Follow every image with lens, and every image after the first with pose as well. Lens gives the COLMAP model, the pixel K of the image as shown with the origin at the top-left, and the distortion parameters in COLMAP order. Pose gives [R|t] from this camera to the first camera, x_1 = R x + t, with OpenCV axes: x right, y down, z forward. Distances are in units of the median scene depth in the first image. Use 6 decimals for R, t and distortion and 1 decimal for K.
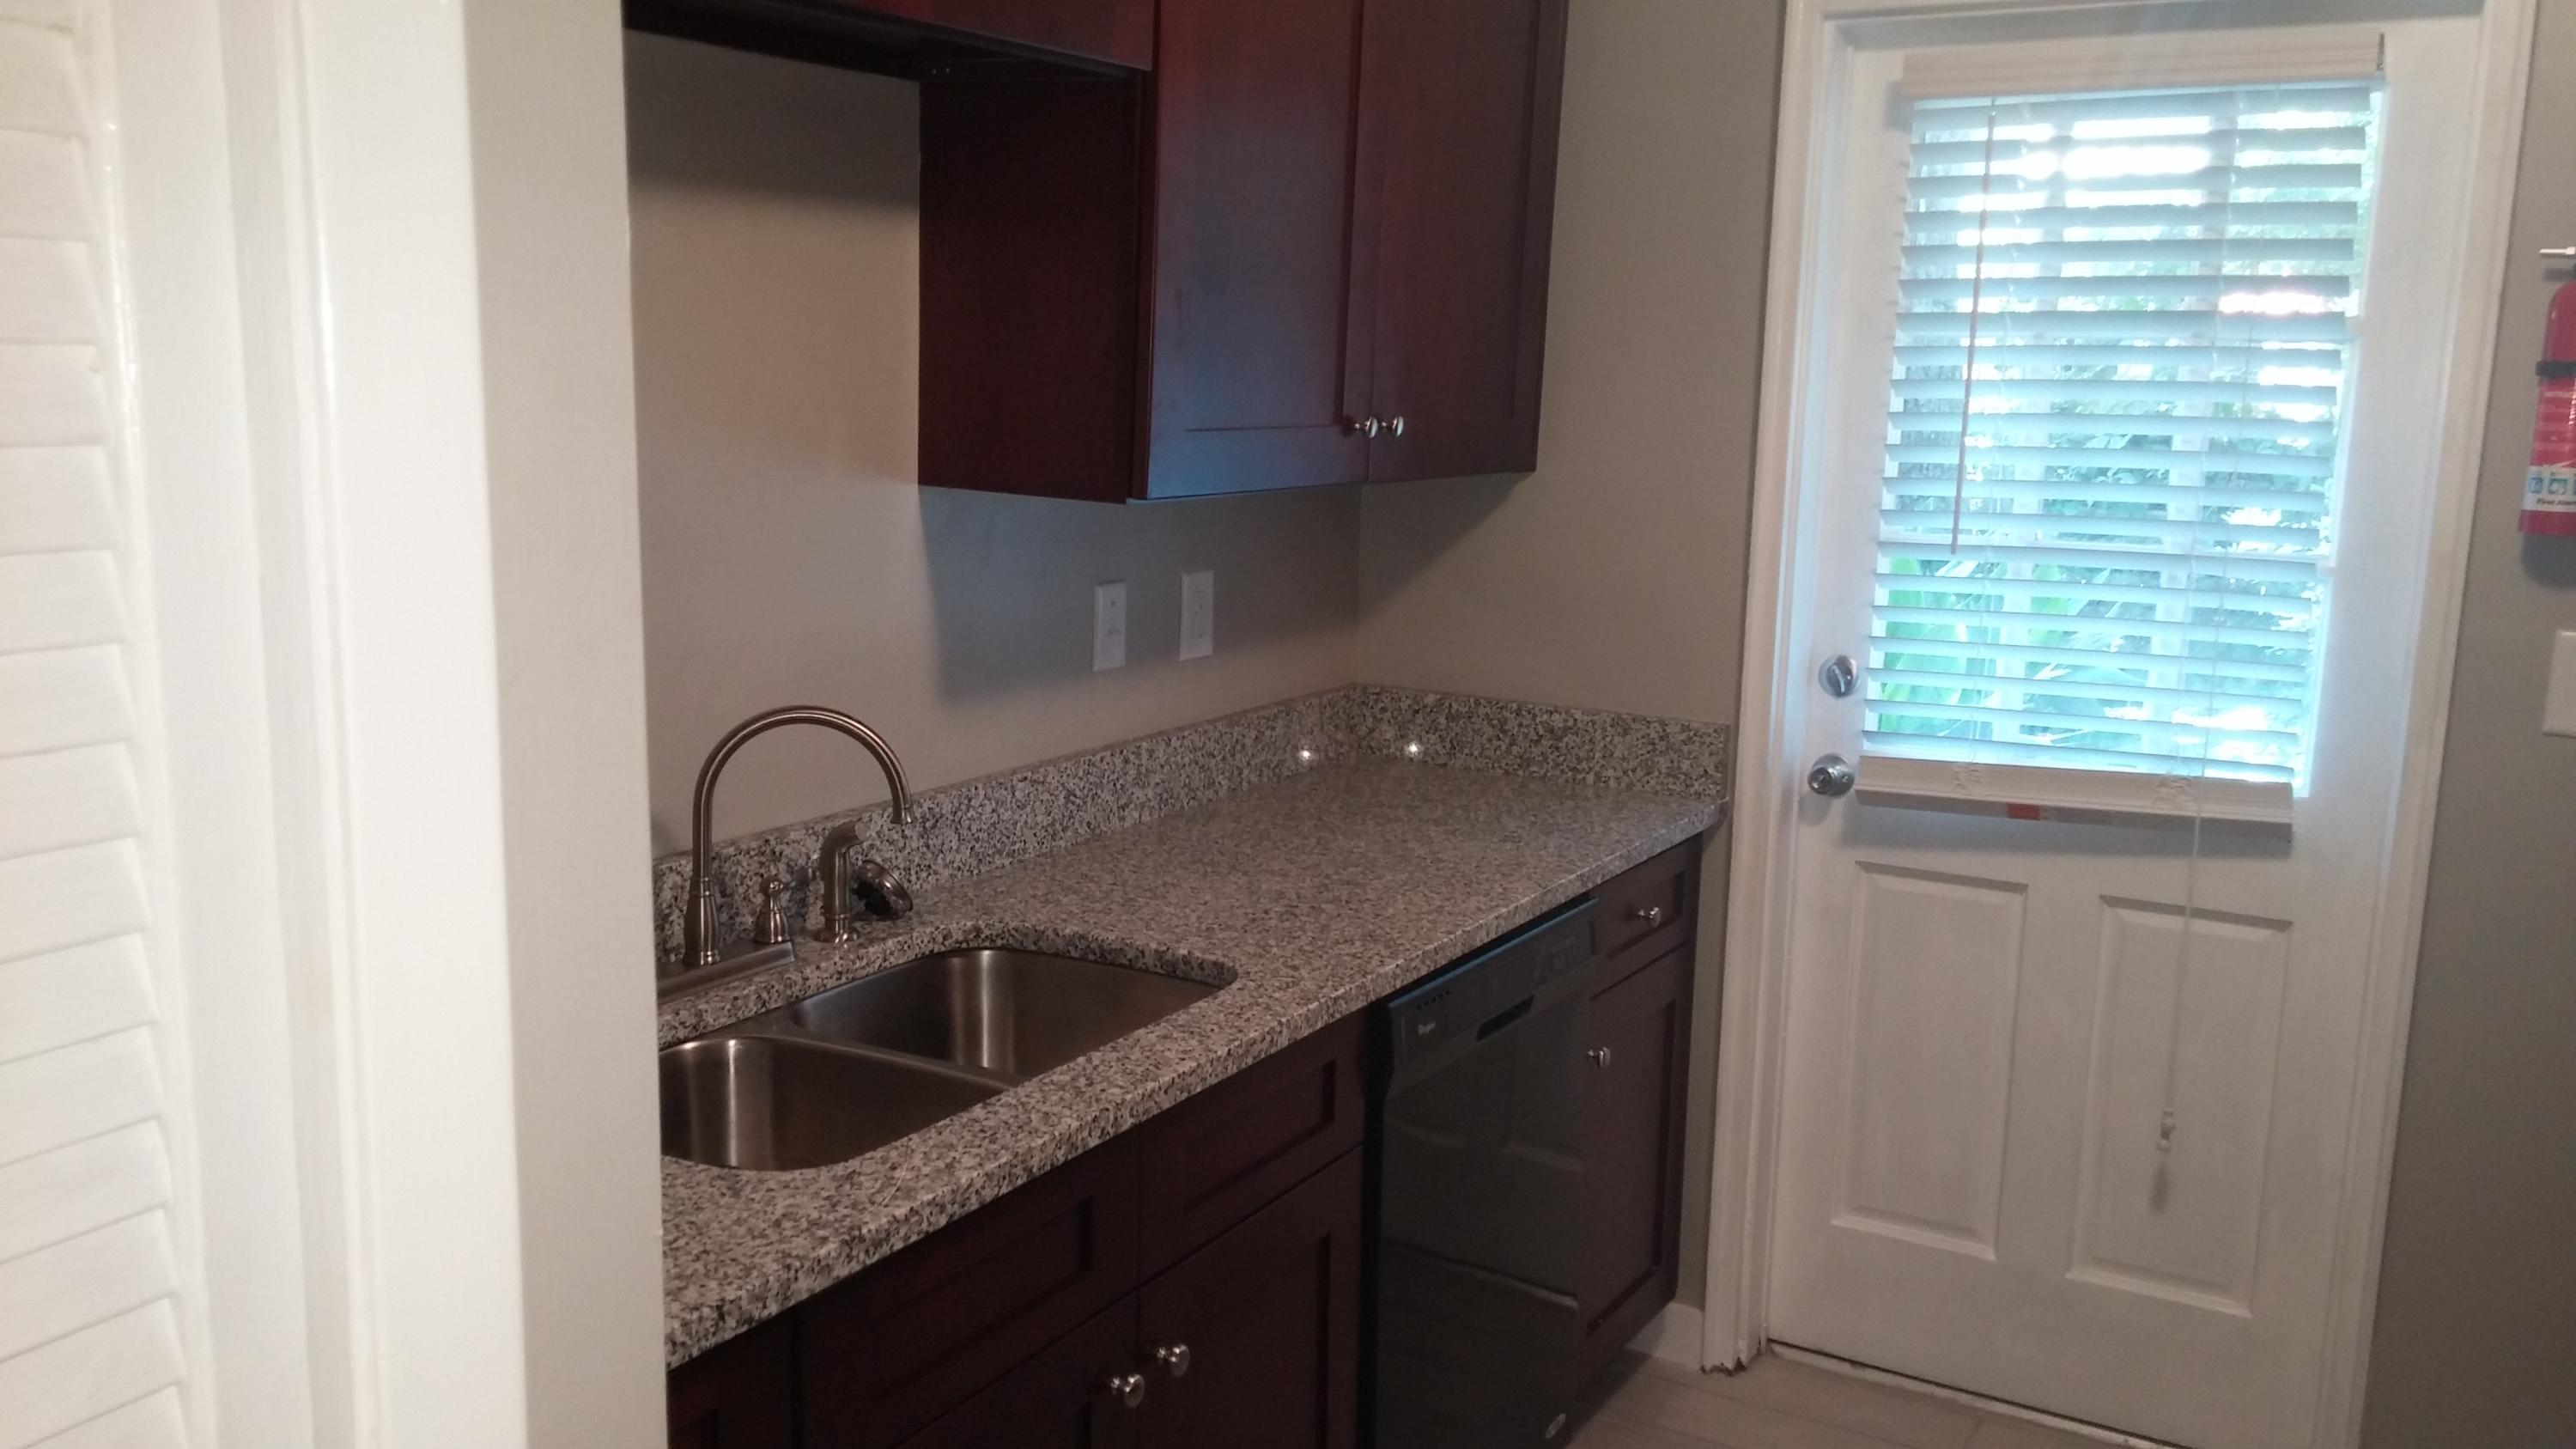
lens RADIAL K [[2162.3, 0, 1288.0], [0, 2162.3, 724.5], [0, 0, 1]] dist [0.050717, -0.006962]
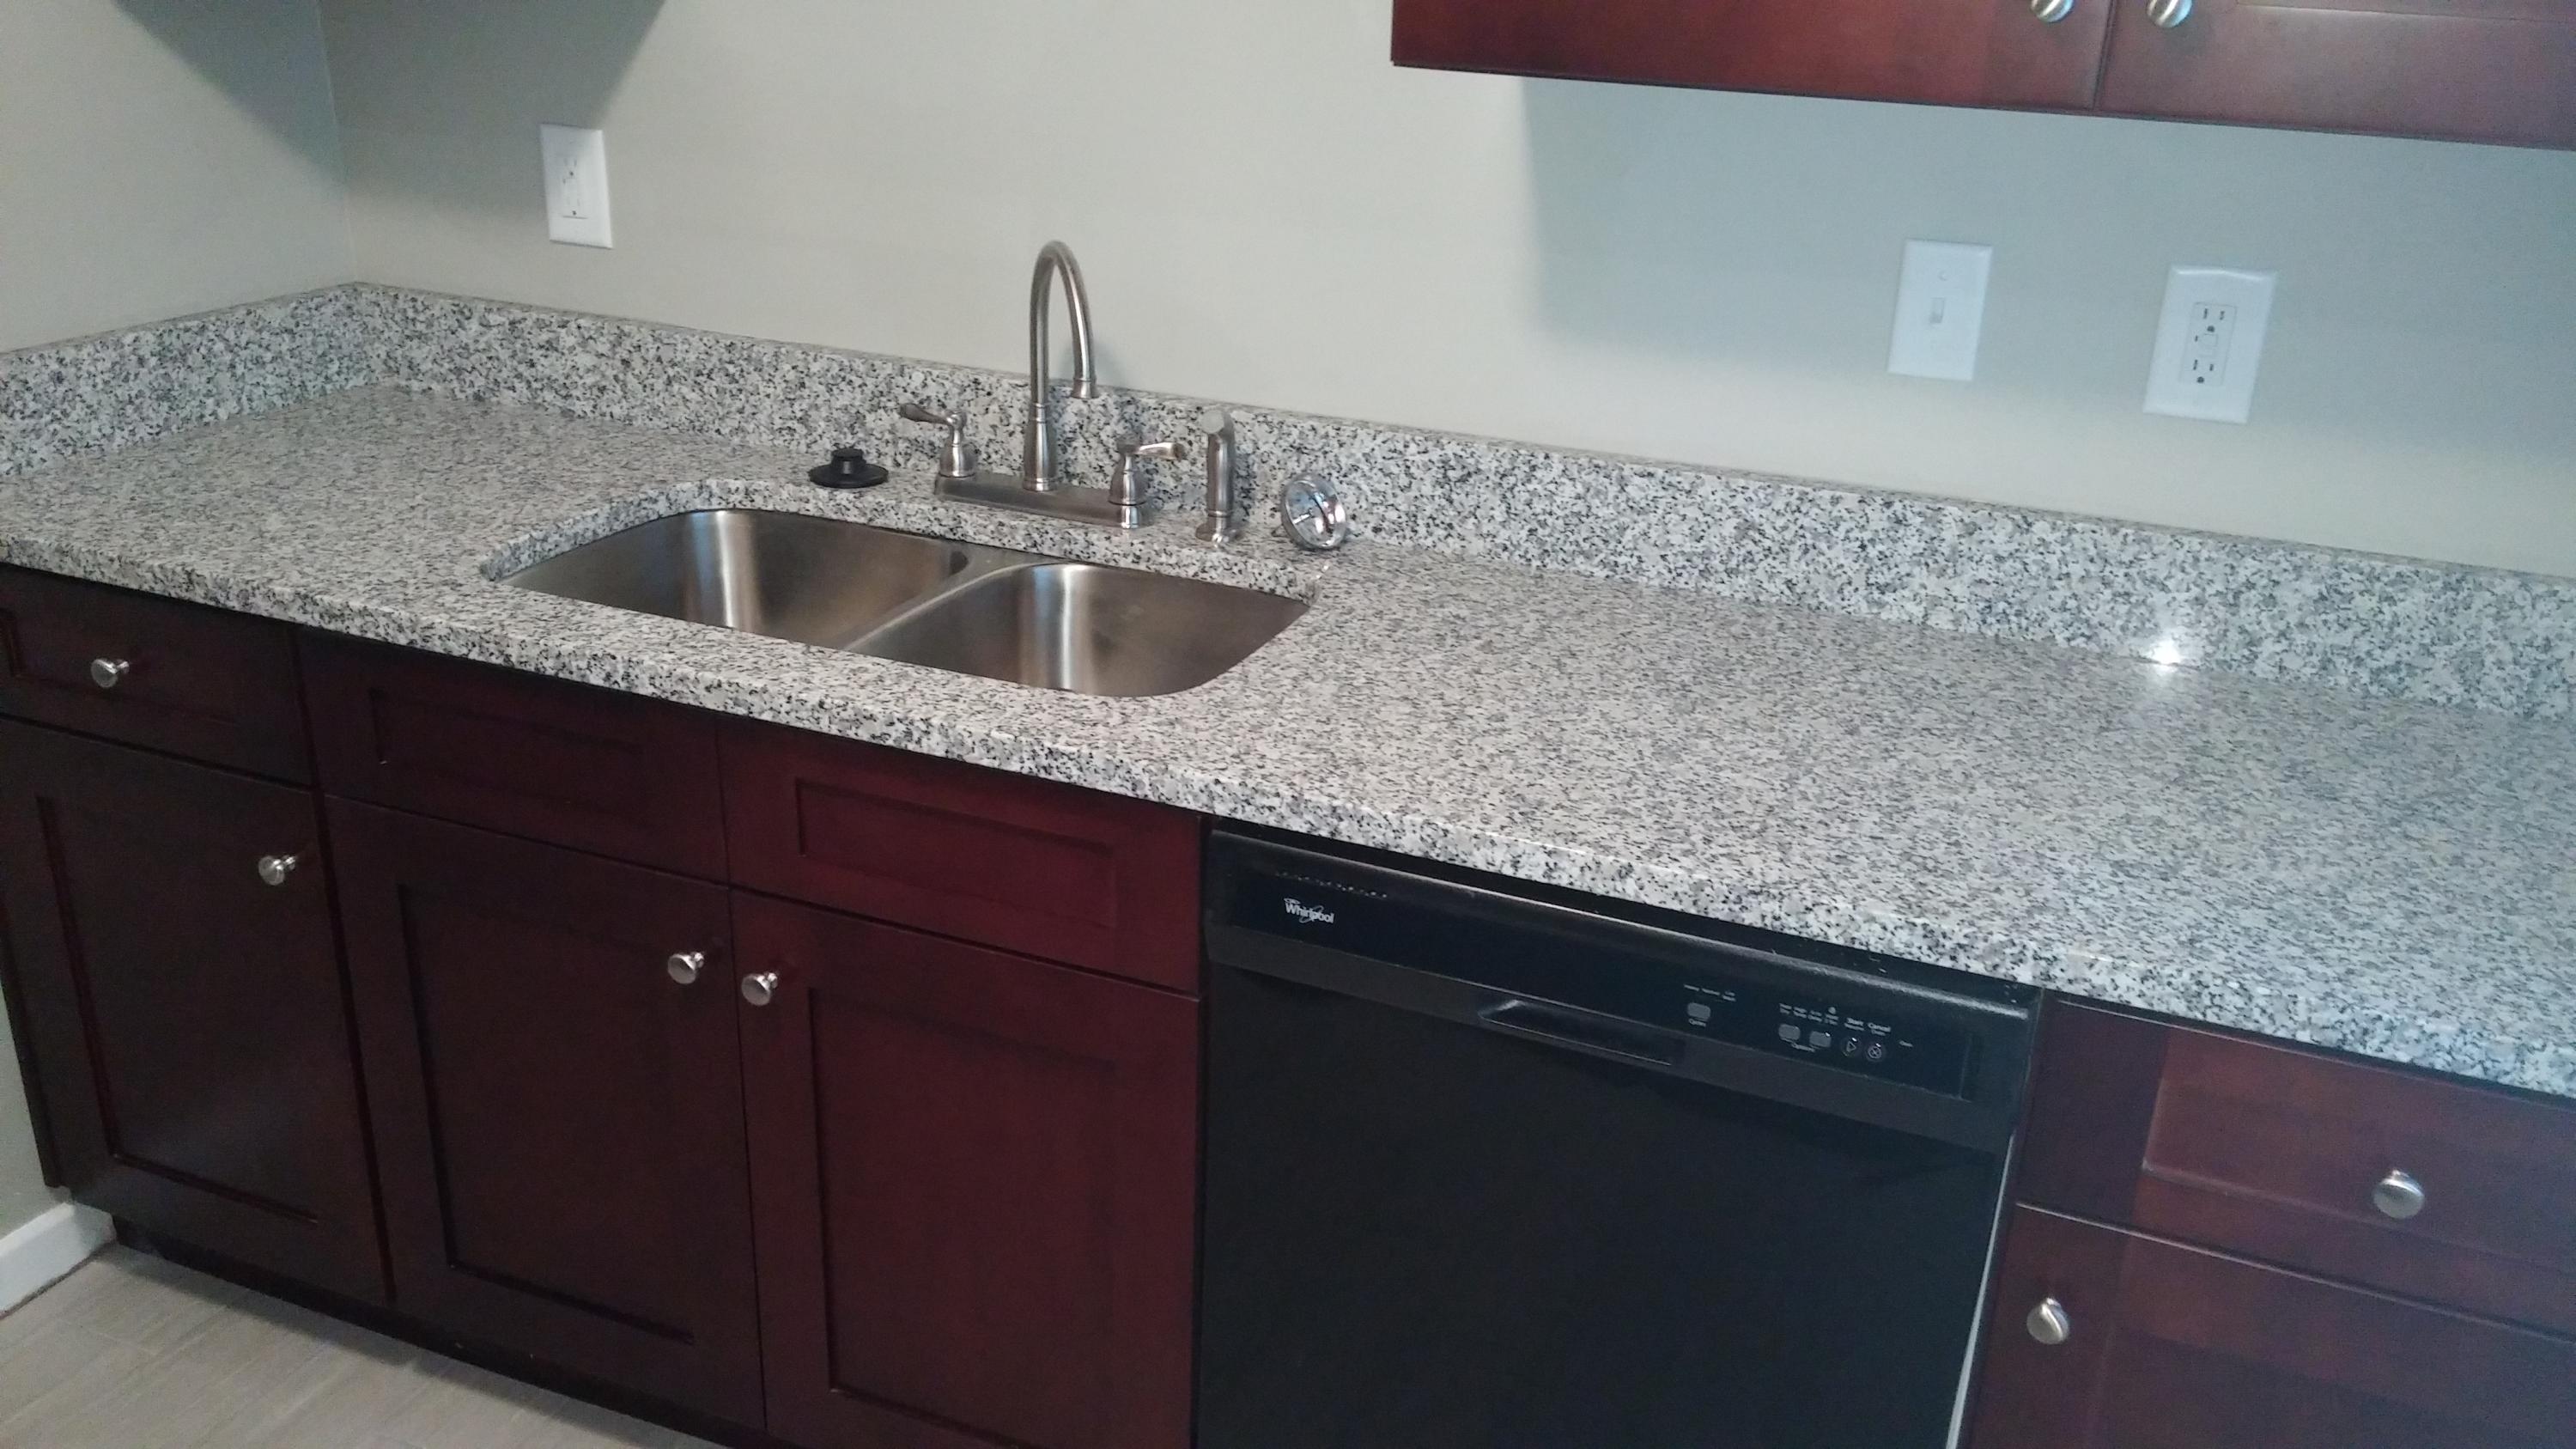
lens RADIAL K [[2162.3, 0, 1288.0], [0, 2162.3, 724.5], [0, 0, 1]] dist [0.050717, -0.006962]
pose [[0.121230, 0.350968, -0.928507, 0.601651], [-0.197336, 0.925256, 0.323974, -0.115607], [0.972811, 0.143952, 0.181427, 0.791617]]
